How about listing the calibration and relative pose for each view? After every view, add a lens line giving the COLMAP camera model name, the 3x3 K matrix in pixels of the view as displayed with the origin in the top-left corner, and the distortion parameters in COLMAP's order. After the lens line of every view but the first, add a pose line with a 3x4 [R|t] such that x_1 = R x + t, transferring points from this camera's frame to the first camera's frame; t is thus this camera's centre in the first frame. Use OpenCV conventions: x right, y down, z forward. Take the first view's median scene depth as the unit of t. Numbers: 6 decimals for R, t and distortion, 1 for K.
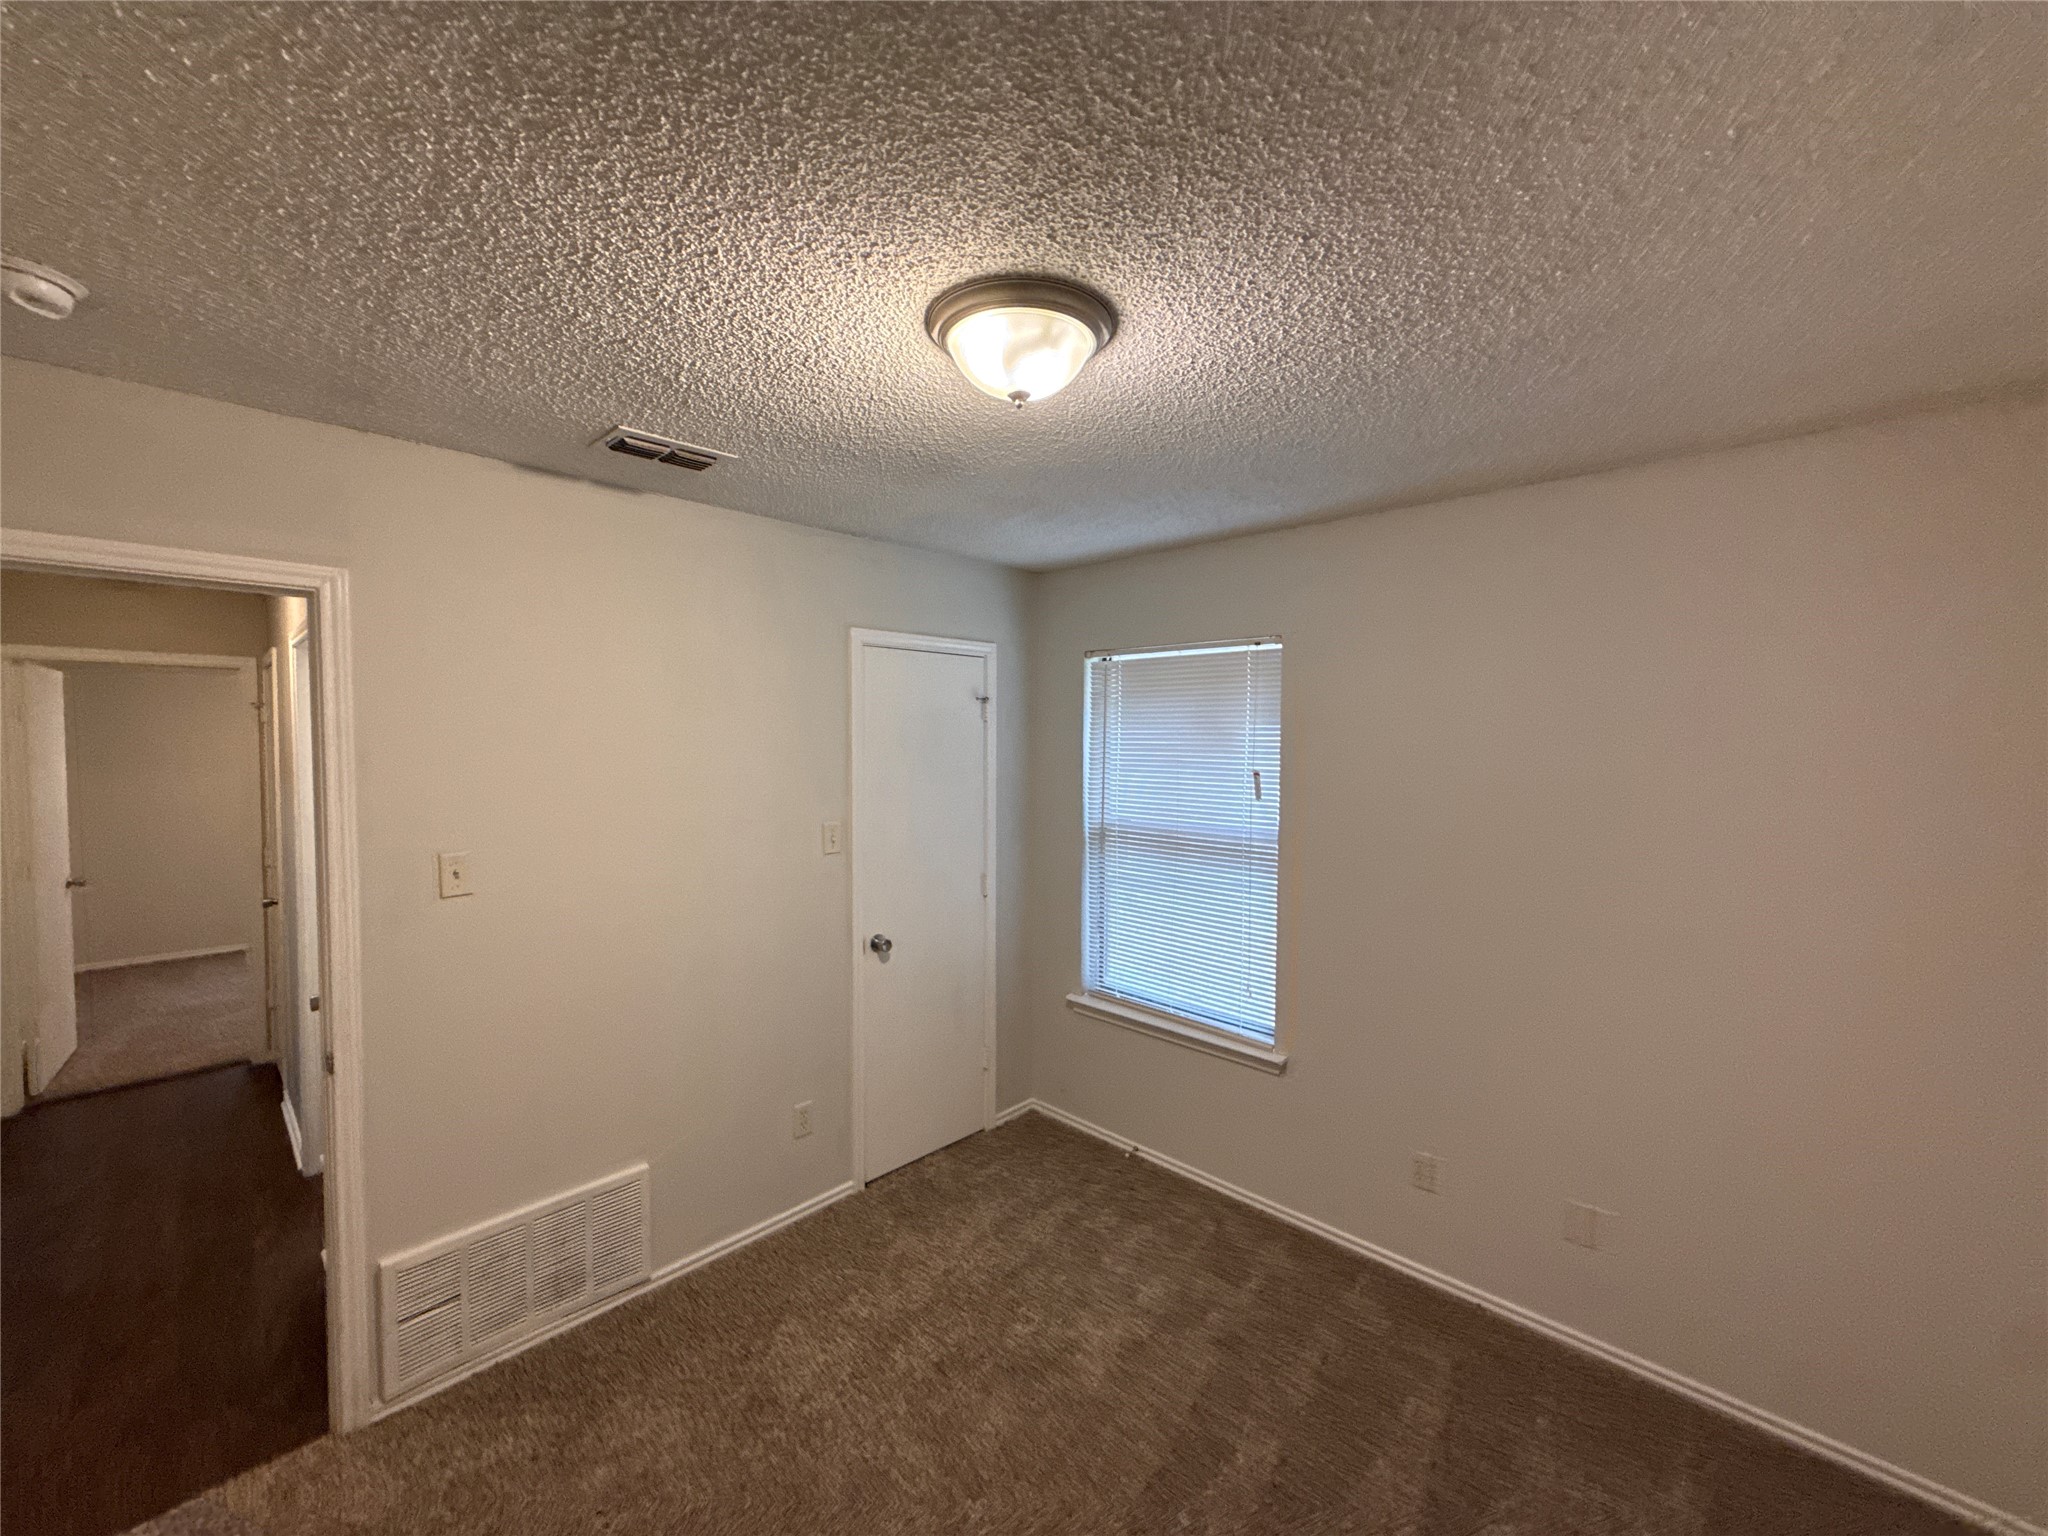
lens RADIAL K [[814.3, 0, 1023.0], [0, 814.3, 770.5], [0, 0, 1]] dist [0.002916, 0.000247]
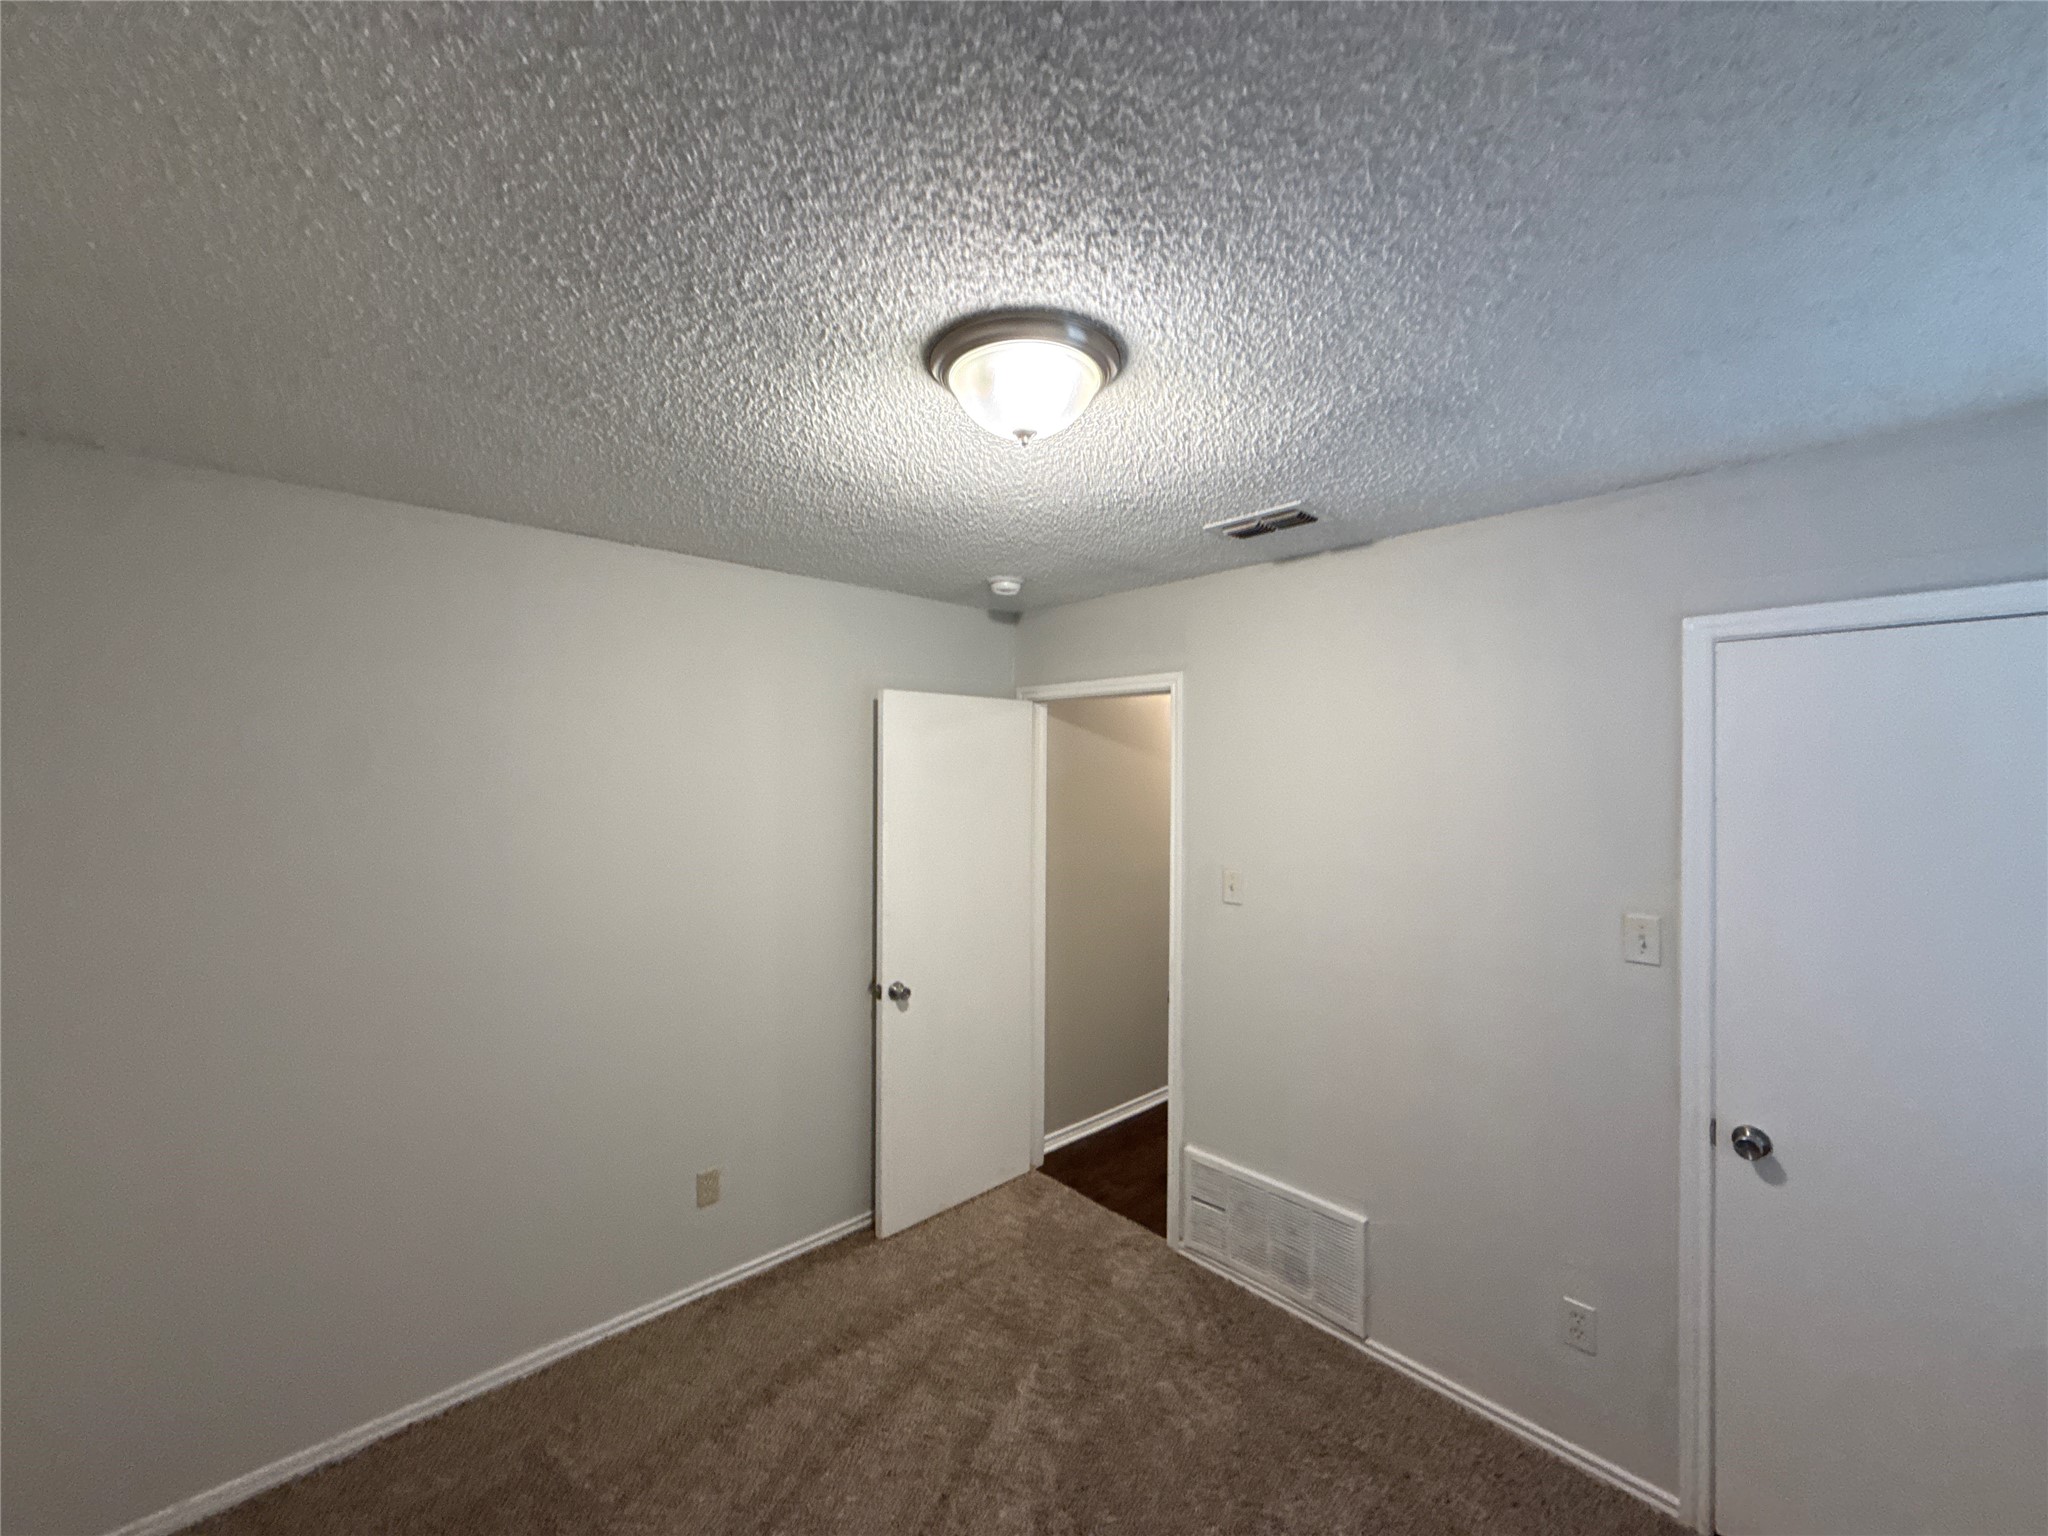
lens RADIAL K [[814.3, 0, 1023.0], [0, 814.3, 770.5], [0, 0, 1]] dist [0.002916, 0.000247]
pose [[-0.051060, -0.004591, -0.998685, 0.585660], [-0.046313, 0.998925, -0.002224, -0.039234], [0.997621, 0.046138, -0.051217, 0.661709]]
